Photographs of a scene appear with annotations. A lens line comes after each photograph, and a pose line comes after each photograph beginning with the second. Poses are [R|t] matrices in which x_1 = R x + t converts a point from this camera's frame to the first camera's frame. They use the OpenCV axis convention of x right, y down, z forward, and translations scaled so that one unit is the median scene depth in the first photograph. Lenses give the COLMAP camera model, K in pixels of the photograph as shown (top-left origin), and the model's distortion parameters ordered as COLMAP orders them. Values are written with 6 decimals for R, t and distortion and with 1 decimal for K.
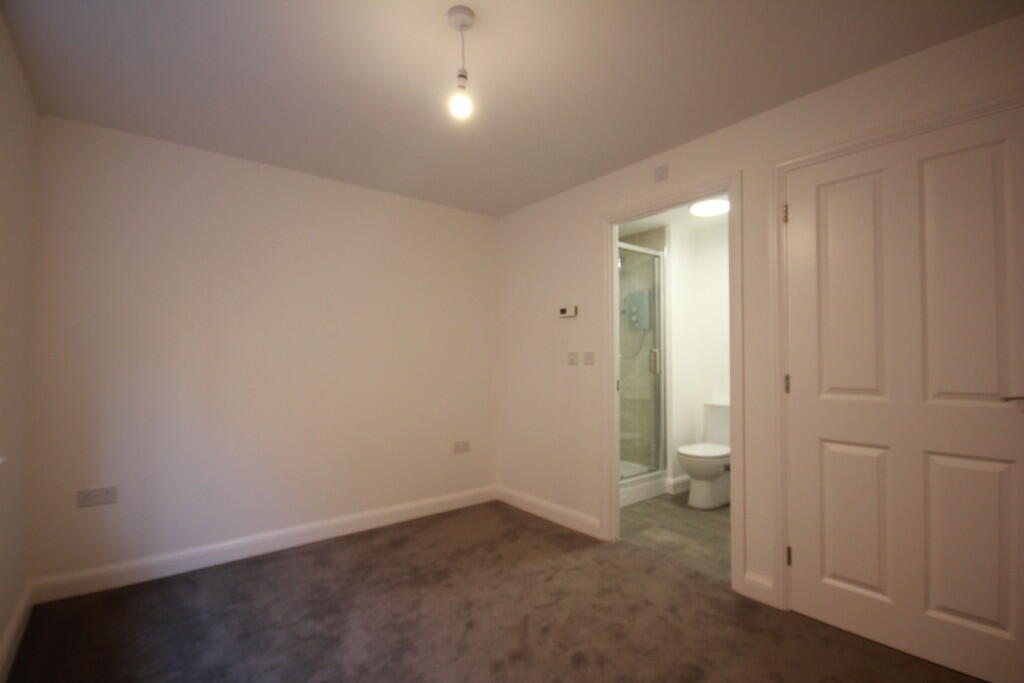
lens RADIAL K [[470.3, 0, 515.0], [0, 470.3, 354.5], [0, 0, 1]] dist [-0.031217, -0.000248]
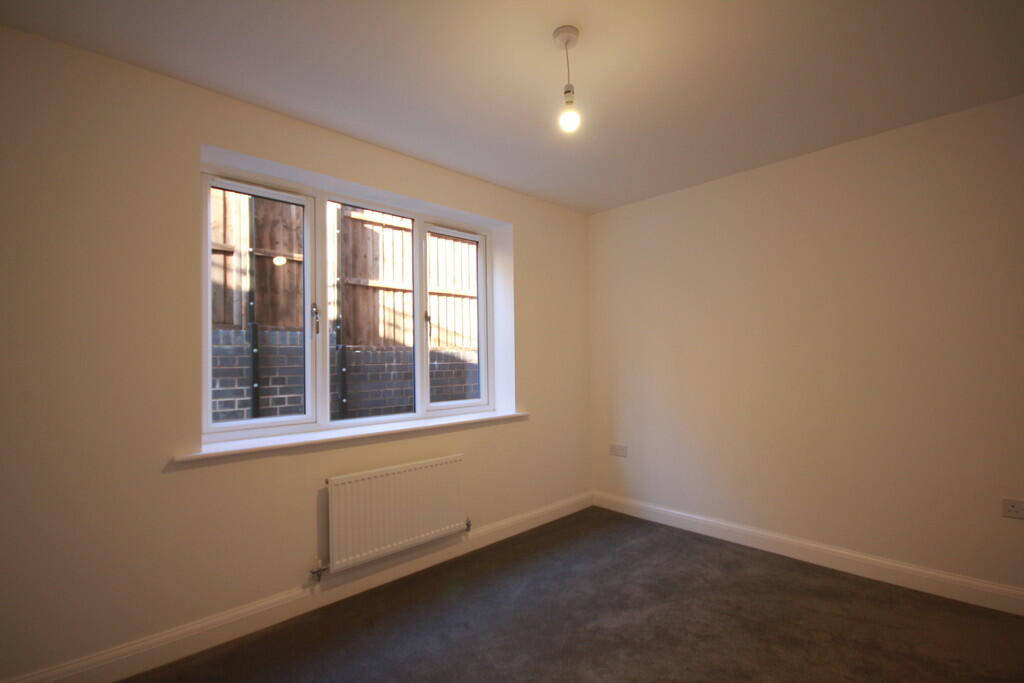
lens RADIAL K [[470.3, 0, 515.0], [0, 470.3, 354.5], [0, 0, 1]] dist [-0.031217, -0.000248]
pose [[0.056101, -0.007615, -0.998396, 0.611836], [0.021185, 0.999755, -0.006435, -0.005852], [0.998200, -0.020790, 0.056249, 0.549860]]
